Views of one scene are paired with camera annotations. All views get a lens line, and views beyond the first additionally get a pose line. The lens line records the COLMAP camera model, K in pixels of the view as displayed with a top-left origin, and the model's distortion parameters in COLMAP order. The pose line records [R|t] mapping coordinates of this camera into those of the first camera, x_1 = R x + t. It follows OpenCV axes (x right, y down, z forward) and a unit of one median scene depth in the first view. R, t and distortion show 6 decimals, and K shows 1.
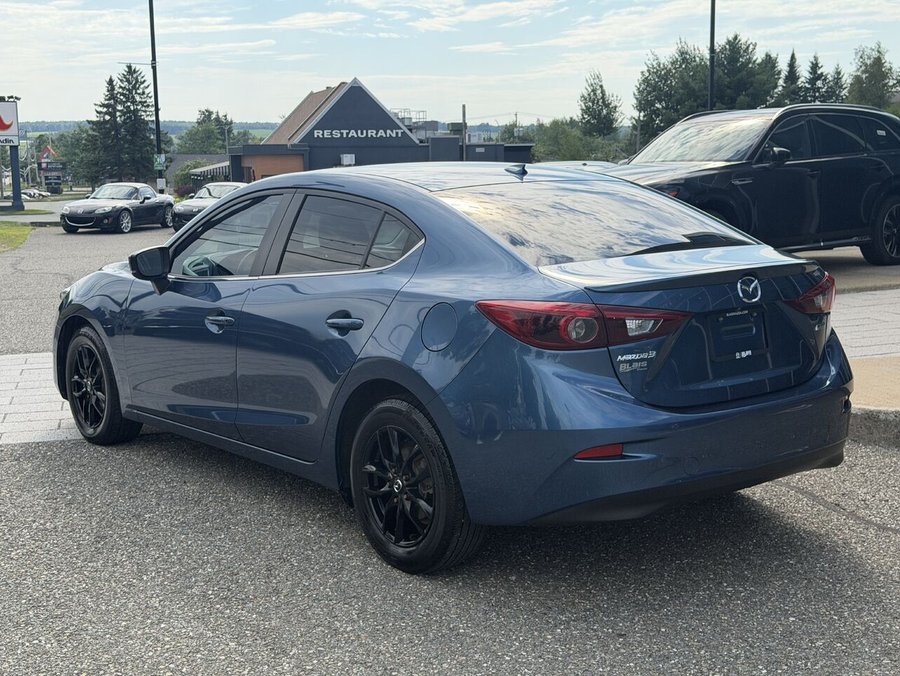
lens RADIAL K [[1246.8, 0, 450.0], [0, 1246.8, 338.0], [0, 0, 1]] dist [0.268125, -0.543734]
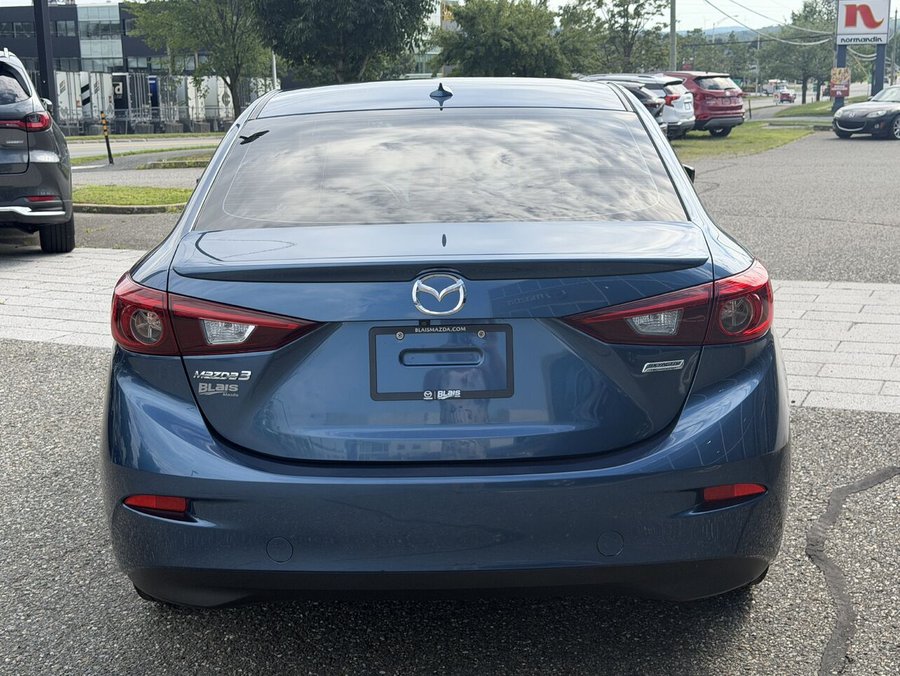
lens RADIAL K [[1246.8, 0, 450.0], [0, 1246.8, 338.0], [0, 0, 1]] dist [0.268125, -0.543734]
pose [[0.773407, 0.131176, -0.620189, 0.595337], [-0.083229, 0.990899, 0.105793, -0.078762], [0.628422, -0.030203, 0.777286, 0.489134]]
